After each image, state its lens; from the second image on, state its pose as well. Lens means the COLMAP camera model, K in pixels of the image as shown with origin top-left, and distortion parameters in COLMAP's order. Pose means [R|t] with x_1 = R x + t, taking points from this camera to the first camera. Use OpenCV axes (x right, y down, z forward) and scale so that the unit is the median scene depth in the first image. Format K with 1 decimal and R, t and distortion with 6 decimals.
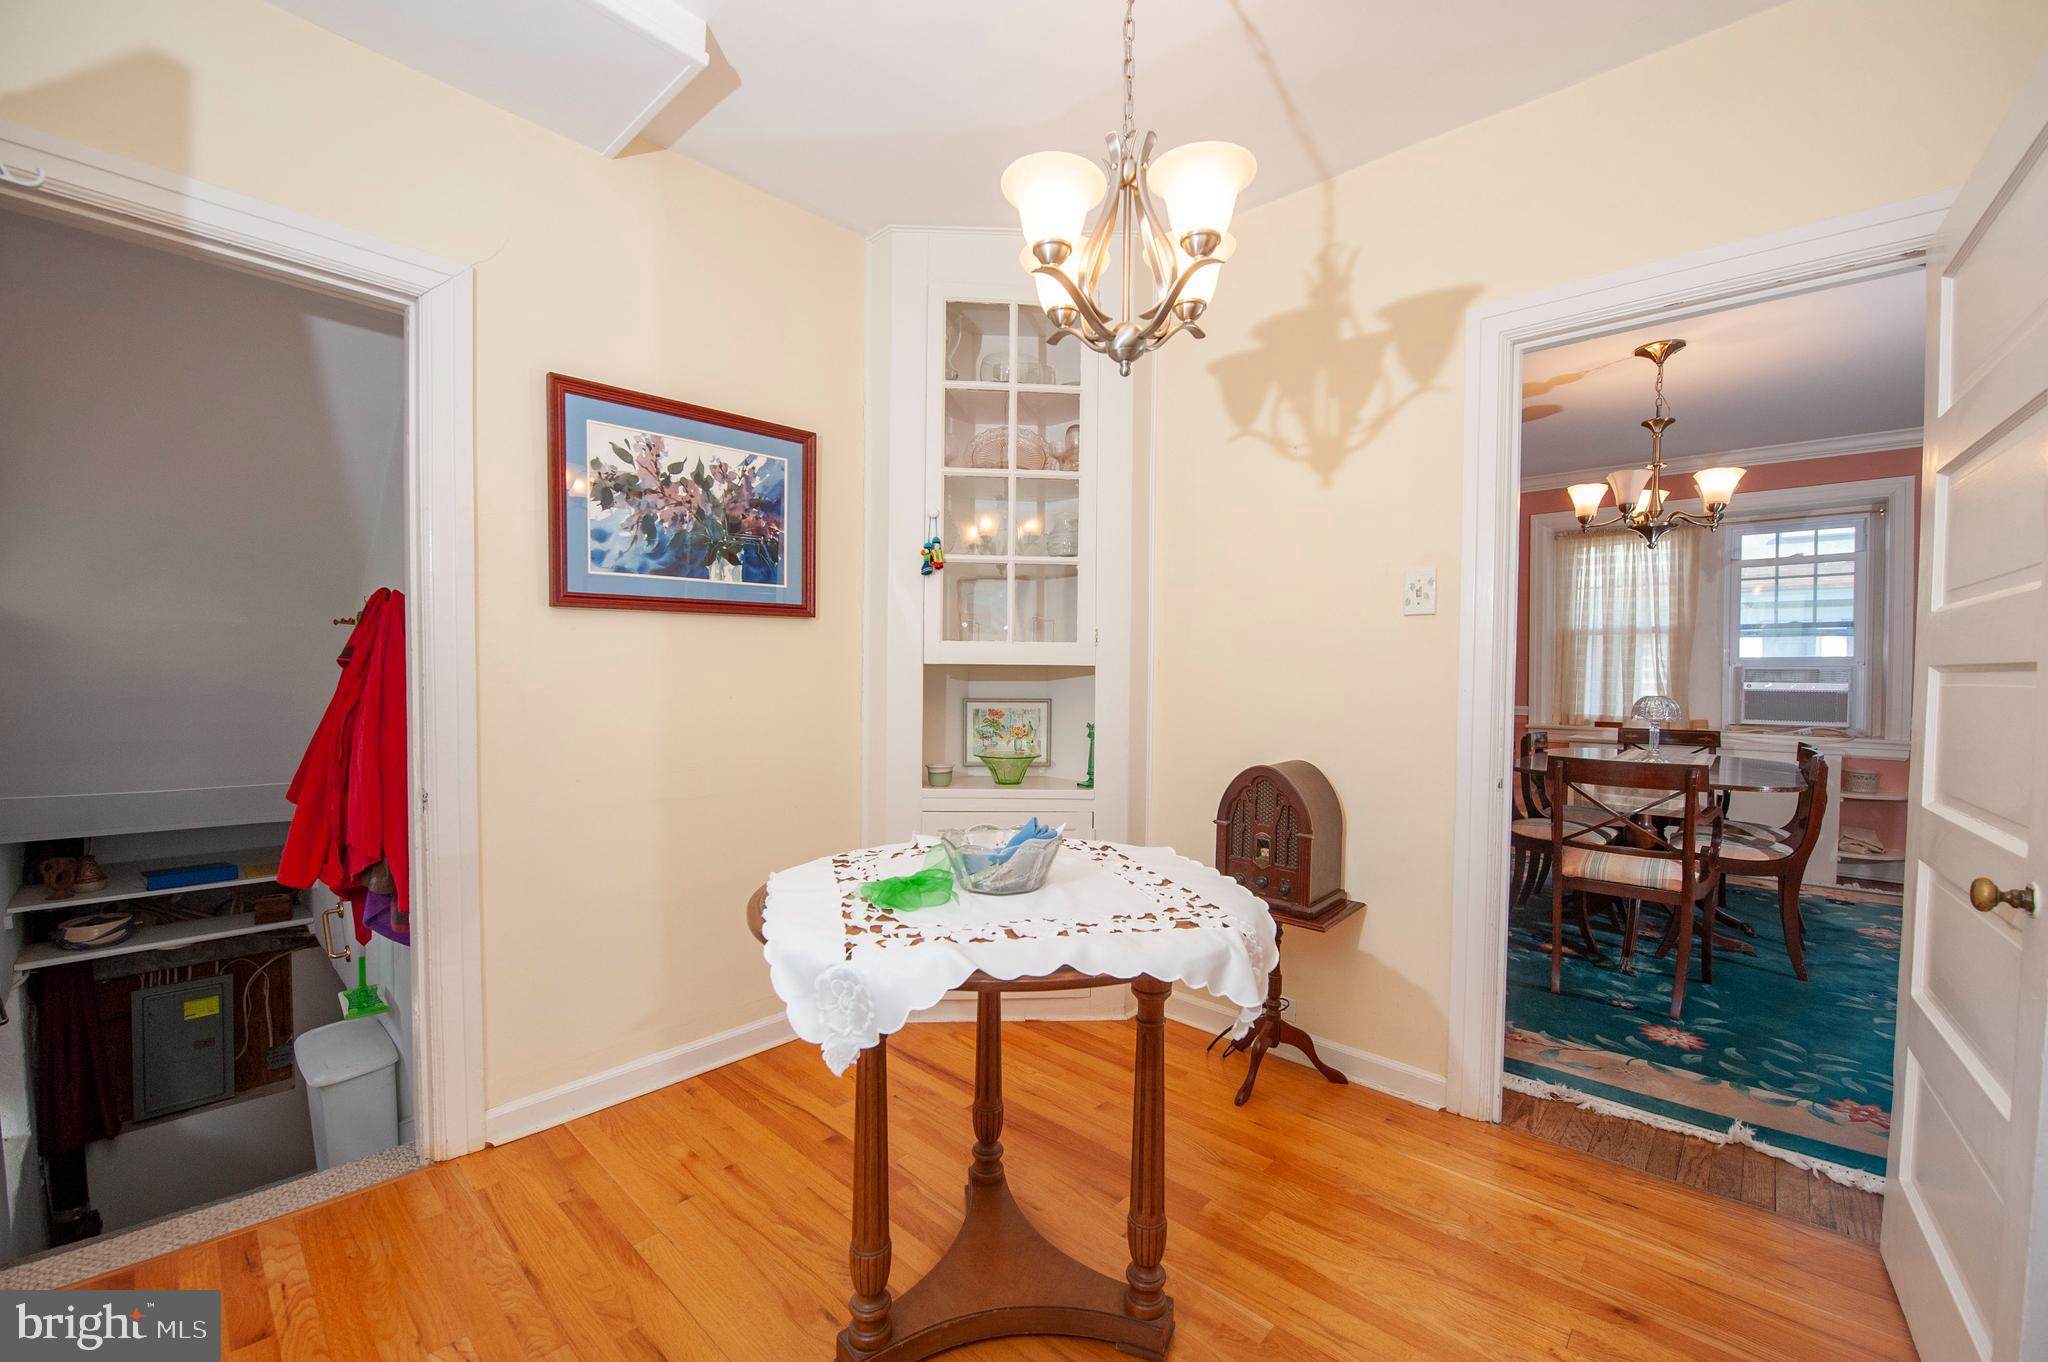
lens RADIAL K [[817.5, 0, 1032.0], [0, 817.5, 691.4], [0, 0, 1]] dist [-0.000019, -0.000004]
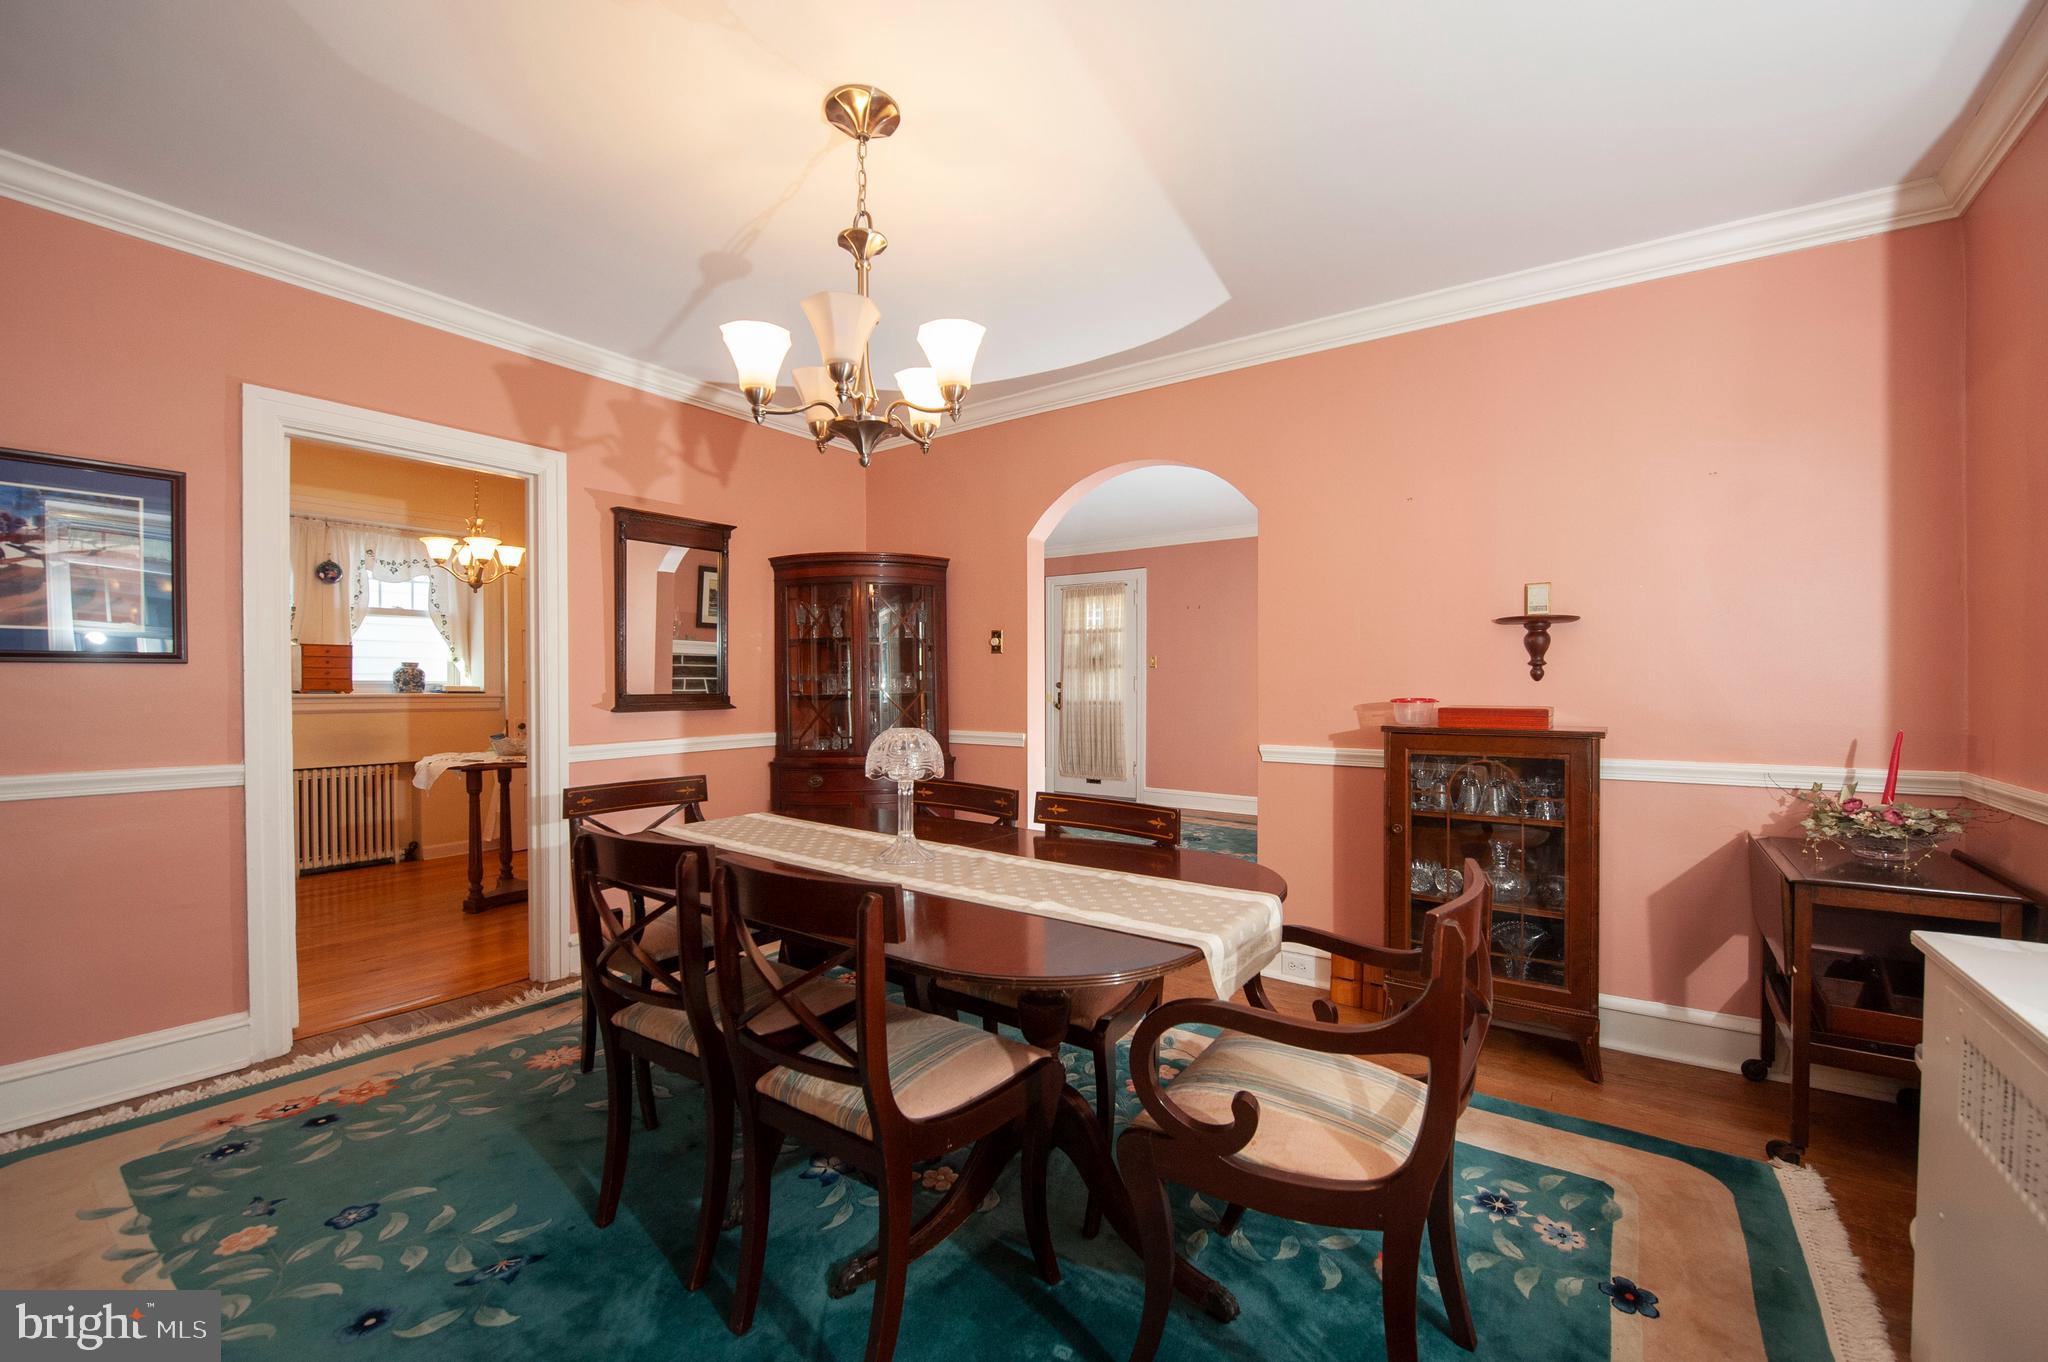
lens RADIAL K [[817.5, 0, 1032.0], [0, 817.5, 691.4], [0, 0, 1]] dist [-0.000019, -0.000004]
pose [[0.119223, -0.002723, -0.992864, 1.911407], [-0.030265, 0.999522, -0.006376, -0.016673], [0.992406, 0.030809, 0.119083, 1.510847]]
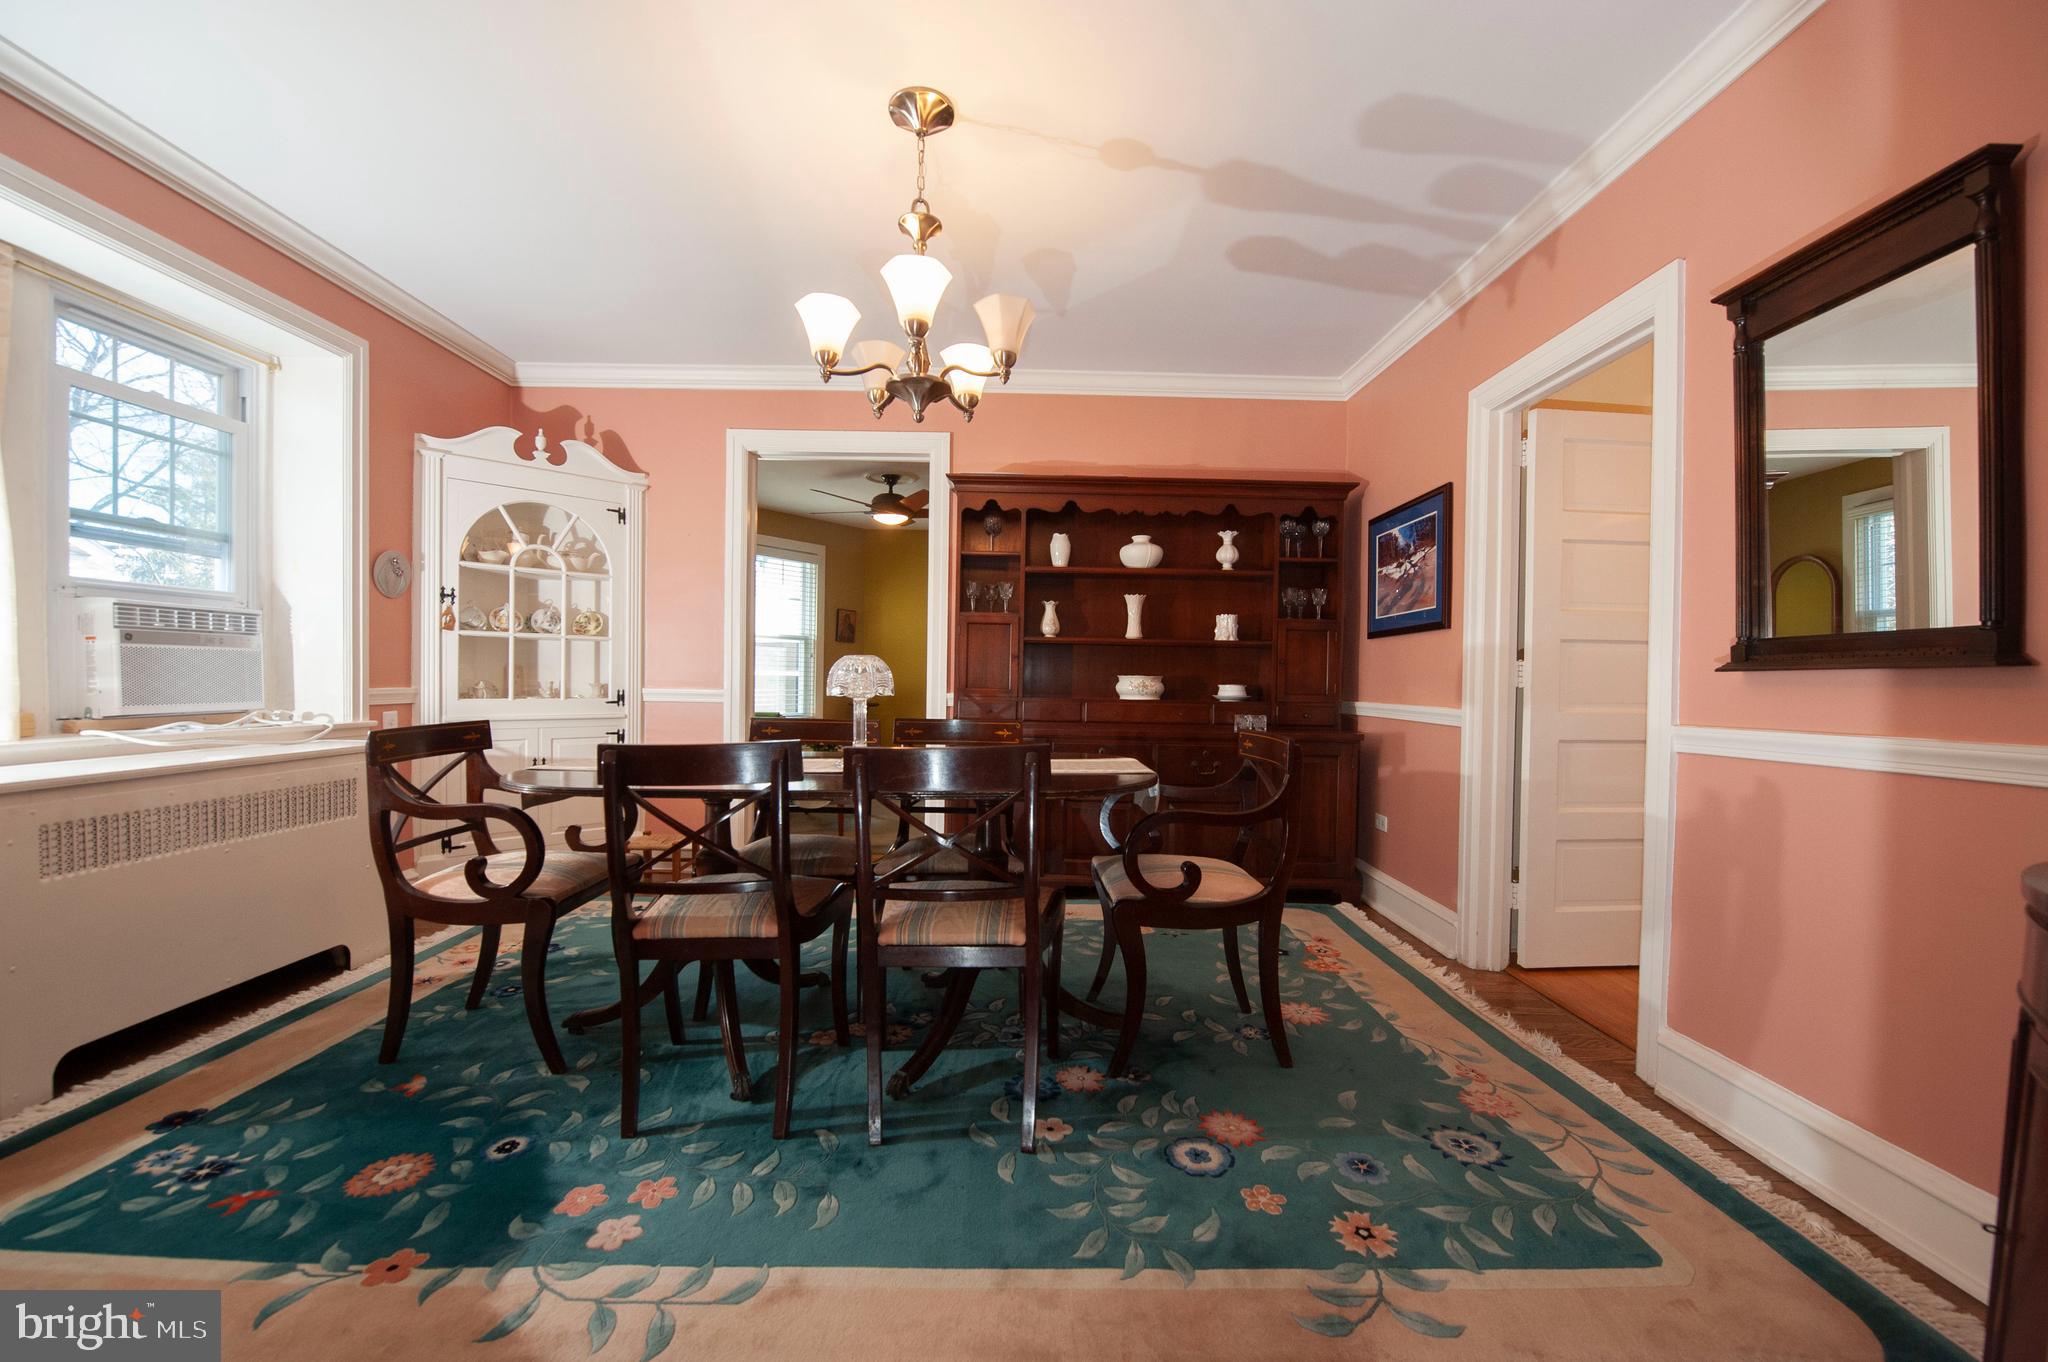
lens RADIAL K [[817.5, 0, 1032.0], [0, 817.5, 691.4], [0, 0, 1]] dist [-0.000019, -0.000004]
pose [[-0.687022, -0.024482, 0.726224, 0.344866], [0.009673, 0.999036, 0.042829, 0.011619], [-0.726572, 0.036449, -0.686123, 1.964843]]
